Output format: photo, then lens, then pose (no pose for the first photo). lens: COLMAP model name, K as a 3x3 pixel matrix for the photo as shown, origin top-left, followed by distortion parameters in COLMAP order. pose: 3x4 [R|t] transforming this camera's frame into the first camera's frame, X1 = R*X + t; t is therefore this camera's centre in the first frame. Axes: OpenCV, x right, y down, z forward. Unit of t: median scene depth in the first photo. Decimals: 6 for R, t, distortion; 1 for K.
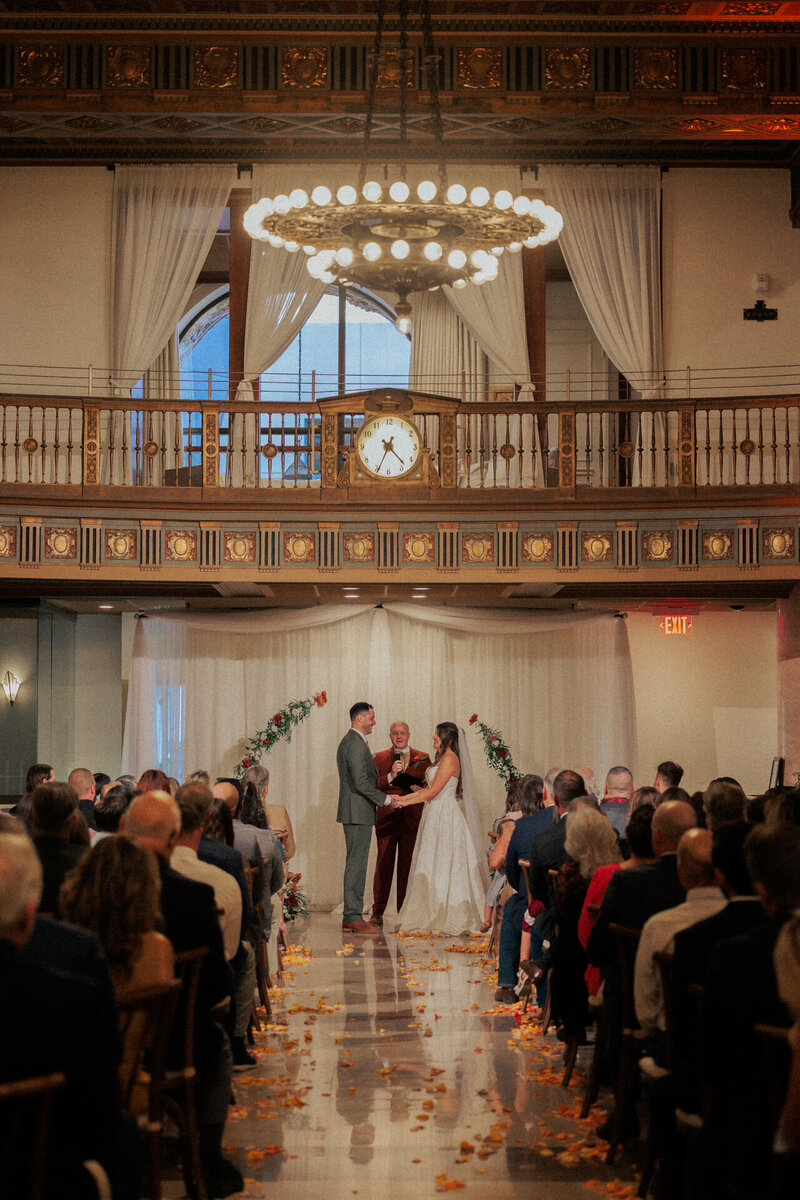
lens RADIAL K [[2381.1, 0, 400.0], [0, 2381.1, 600.0], [0, 0, 1]] dist [0.023179, 0.164488]
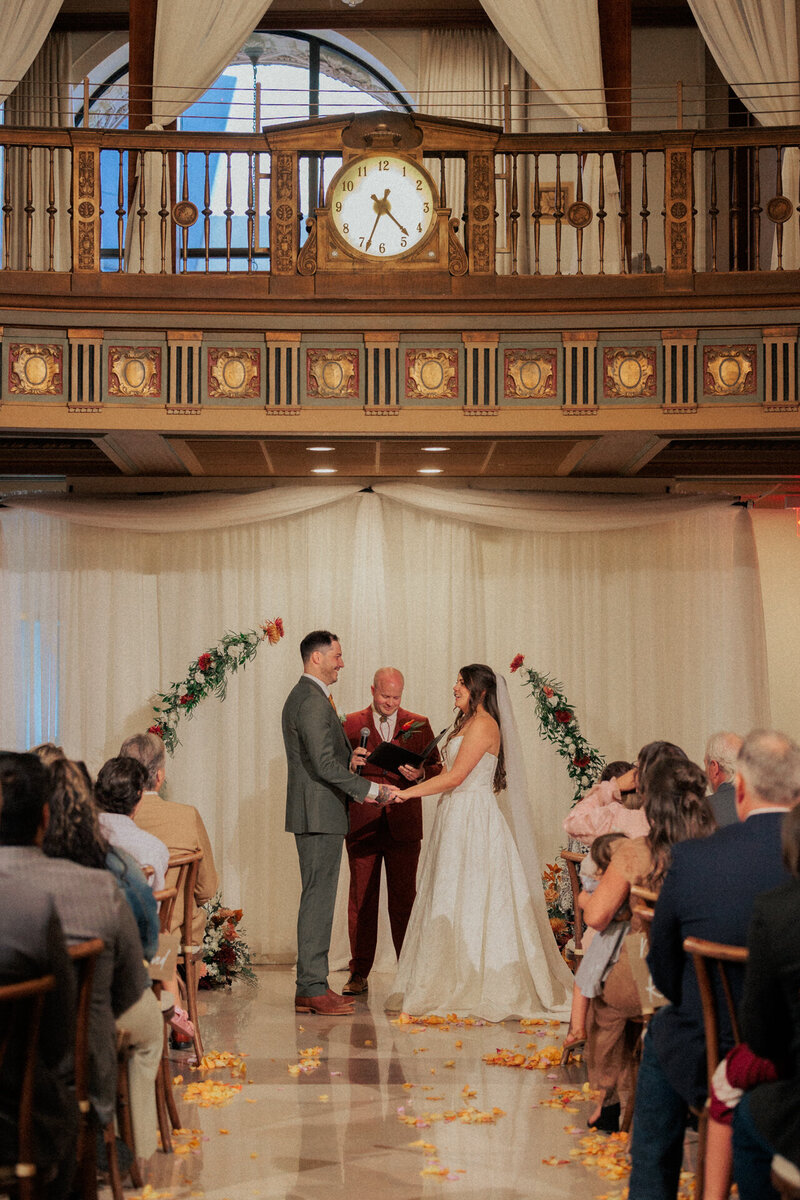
lens RADIAL K [[2381.1, 0, 400.0], [0, 2381.1, 600.0], [0, 0, 1]] dist [0.023179, 0.164488]
pose [[0.999993, -0.000864, 0.003605, -0.002532], [0.000839, 0.999976, 0.006927, 0.031002], [-0.003611, -0.006923, 0.999970, 0.396324]]
